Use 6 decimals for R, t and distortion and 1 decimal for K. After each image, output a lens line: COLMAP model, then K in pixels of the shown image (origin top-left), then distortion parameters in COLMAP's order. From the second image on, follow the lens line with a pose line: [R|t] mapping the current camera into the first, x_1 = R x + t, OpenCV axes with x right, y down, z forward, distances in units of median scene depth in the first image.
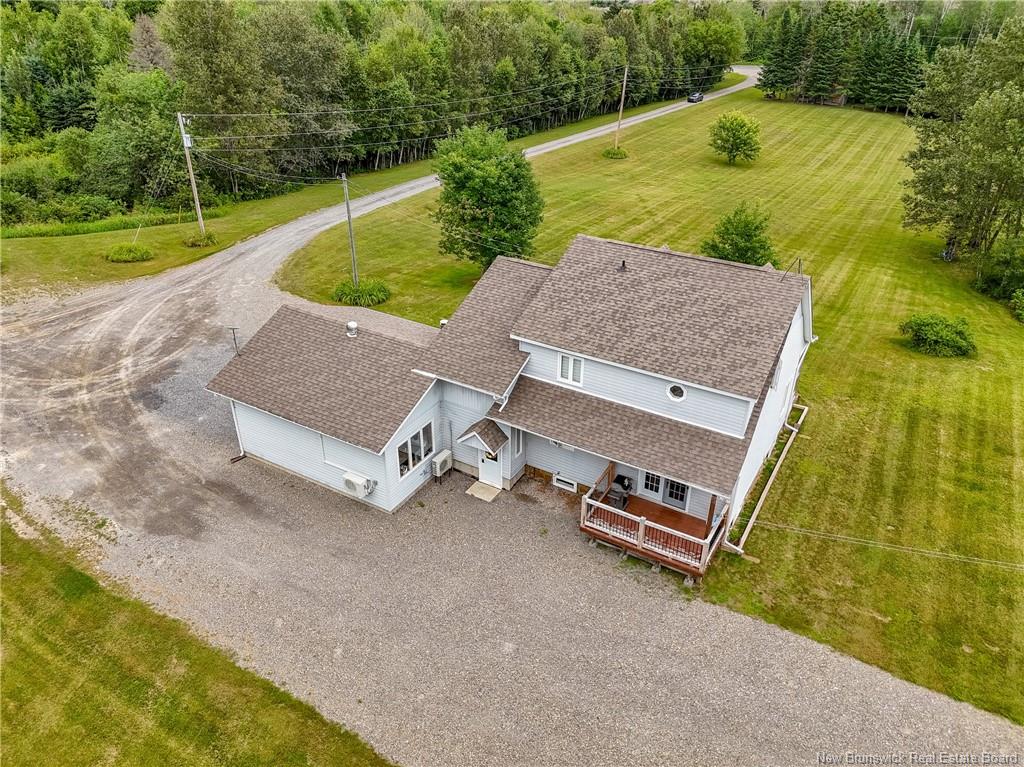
lens RADIAL K [[749.0, 0, 512.0], [0, 749.0, 383.5], [0, 0, 1]] dist [0.118561, -0.102248]
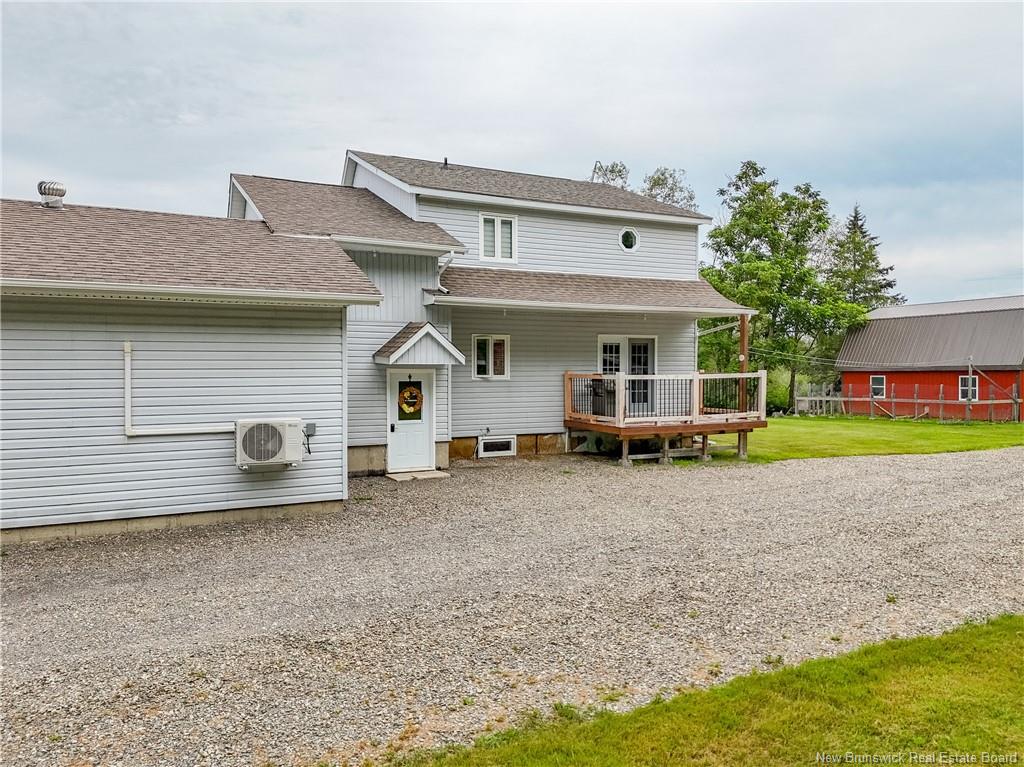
lens RADIAL K [[749.0, 0, 512.0], [0, 749.0, 383.5], [0, 0, 1]] dist [0.118561, -0.102248]
pose [[0.540573, -0.024481, 0.840941, -0.442649], [0.423999, 0.871276, -0.247190, 0.242617], [-0.726640, 0.490183, 0.481368, 0.648340]]
